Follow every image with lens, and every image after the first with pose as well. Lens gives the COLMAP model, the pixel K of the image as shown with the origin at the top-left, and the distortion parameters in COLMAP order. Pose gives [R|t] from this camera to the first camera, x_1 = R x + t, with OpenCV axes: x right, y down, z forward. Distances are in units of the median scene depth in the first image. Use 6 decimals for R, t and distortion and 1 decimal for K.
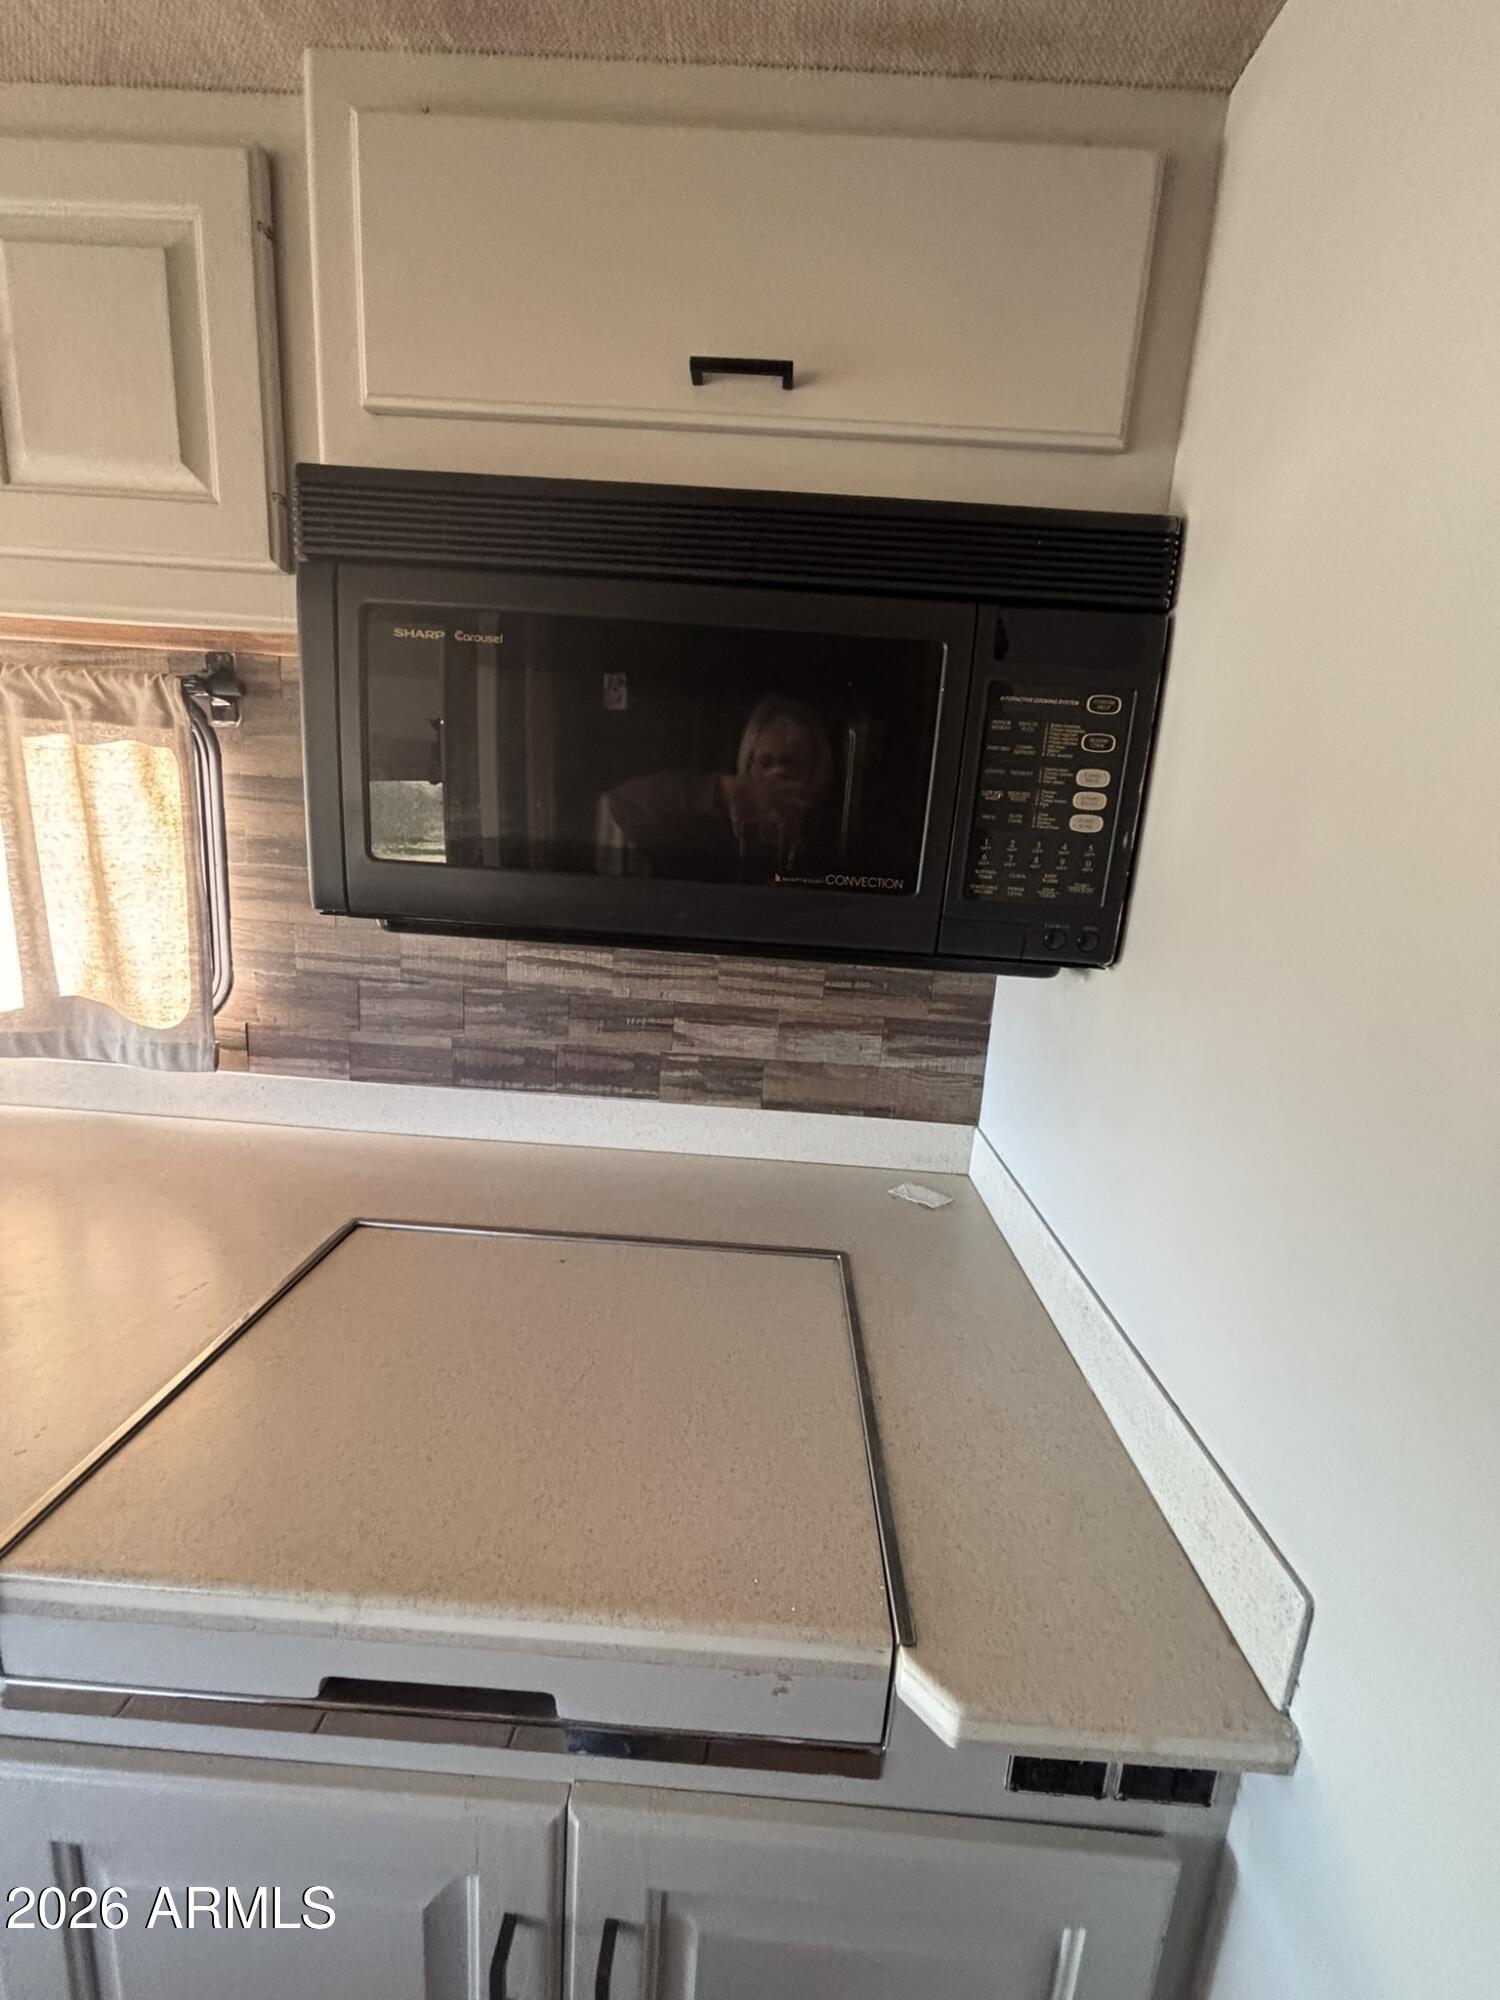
lens RADIAL K [[812.0, 0, 743.5], [0, 812.0, 1001.2], [0, 0, 1]] dist [0.007718, -0.000837]
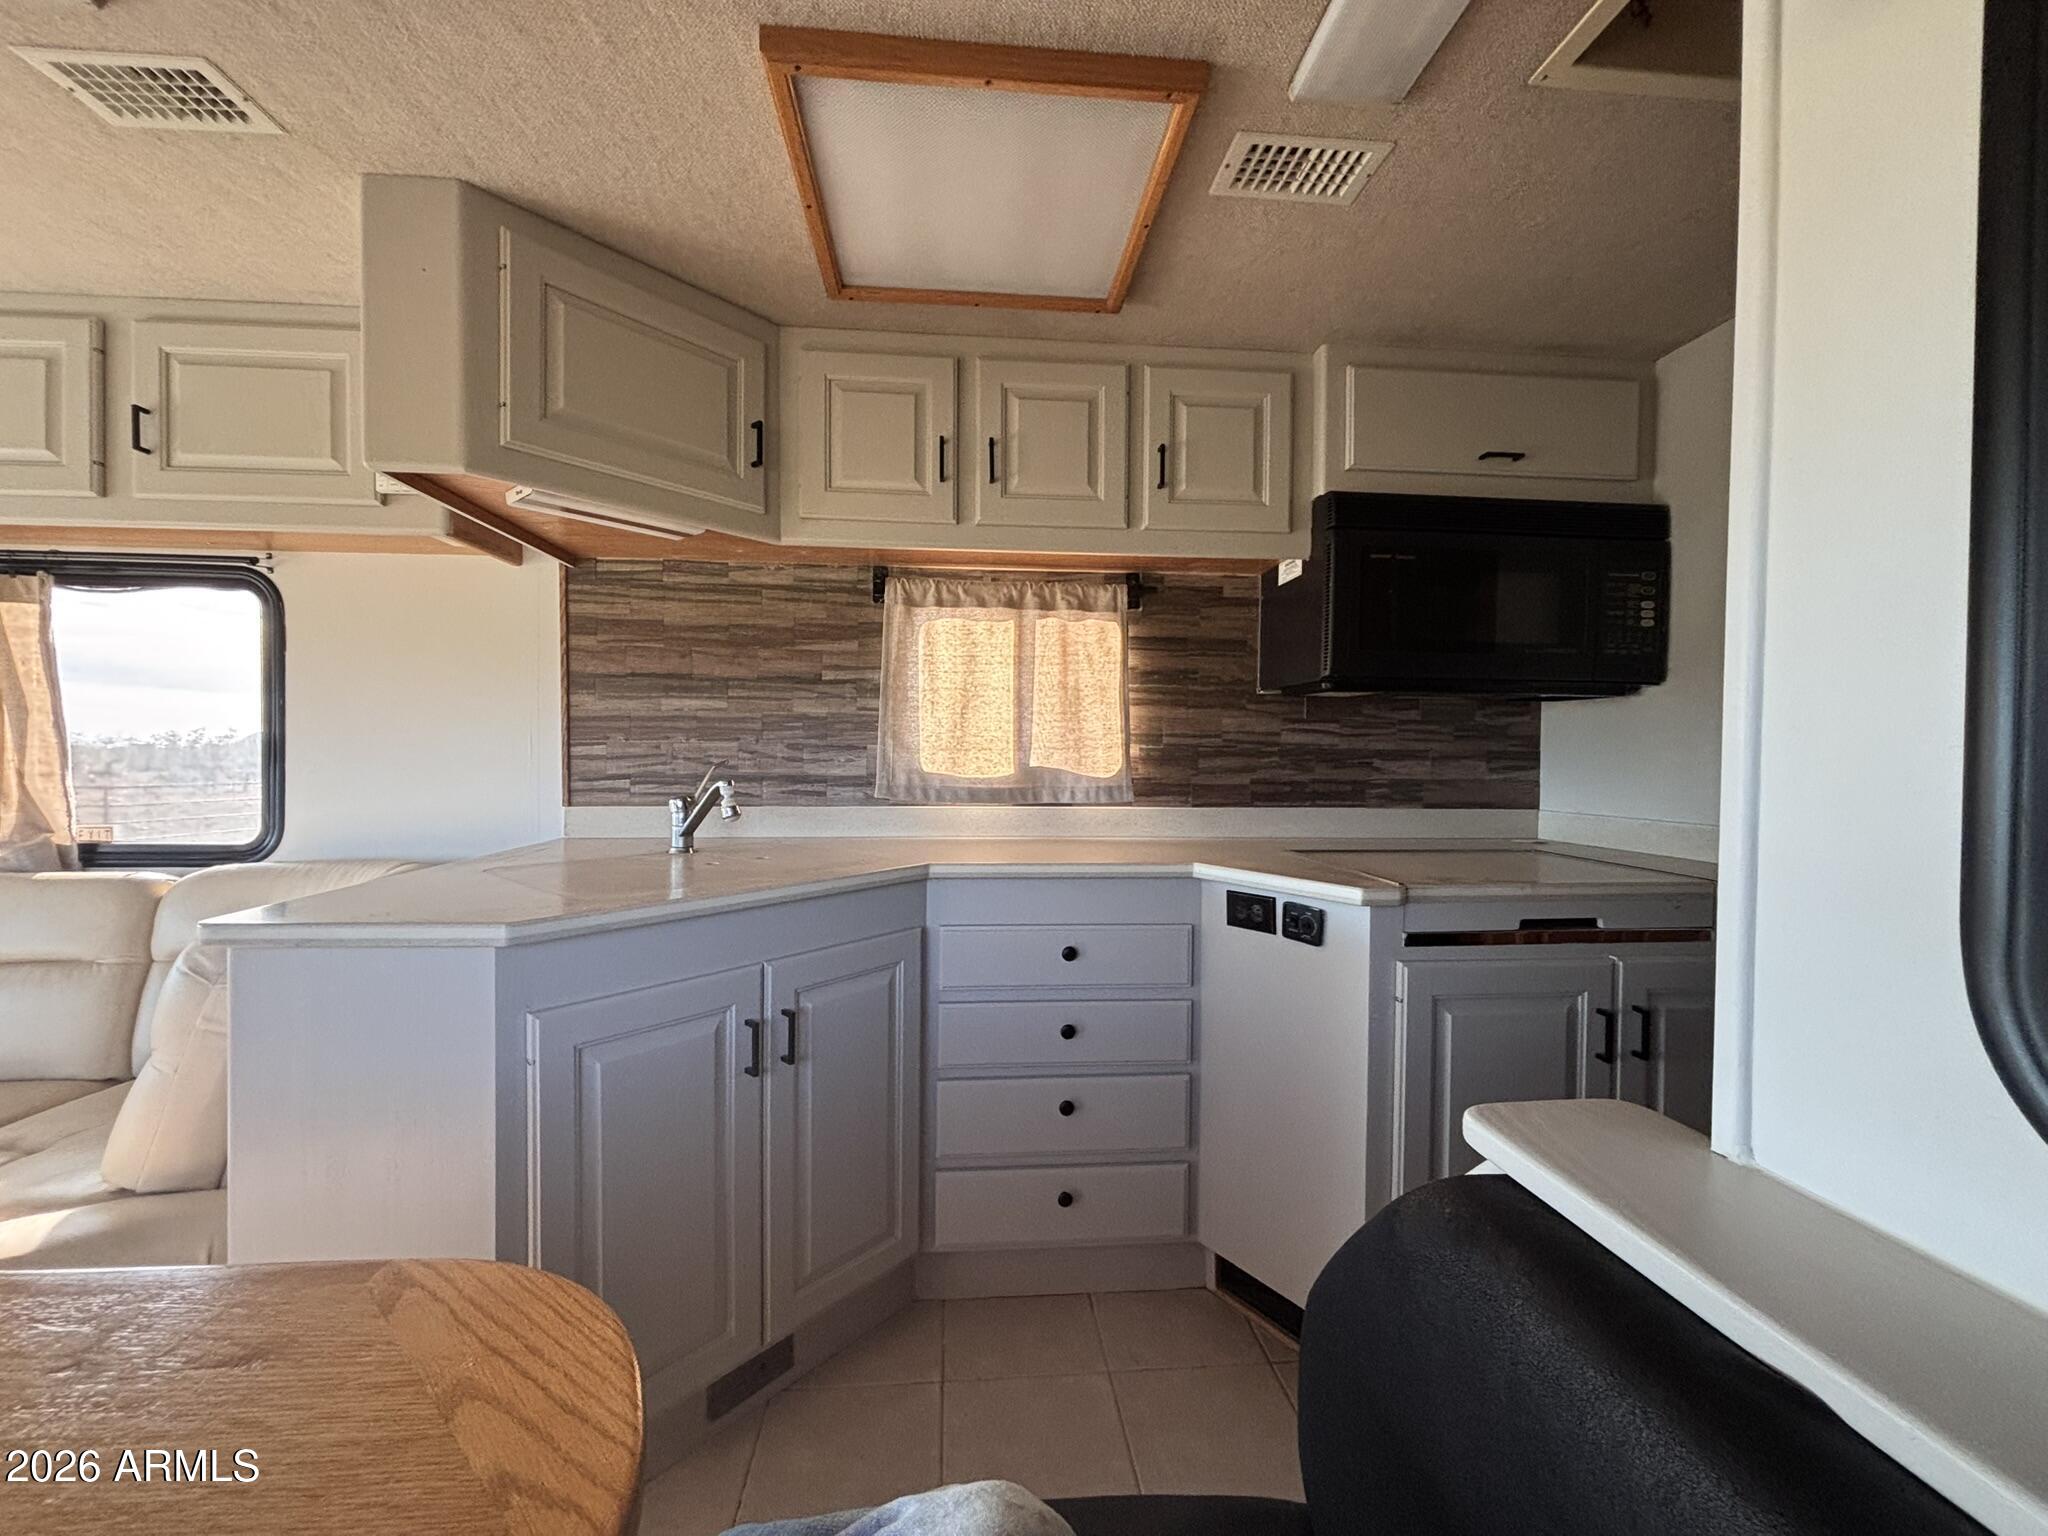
lens RADIAL K [[831.5, 0, 1016.9], [0, 831.5, 765.8], [0, 0, 1]] dist [0.007718, -0.000837]
pose [[0.991968, -0.056691, 0.113074, -1.071488], [0.076688, 0.980451, -0.181205, 0.308707], [-0.100591, 0.188421, 0.976923, -0.702390]]
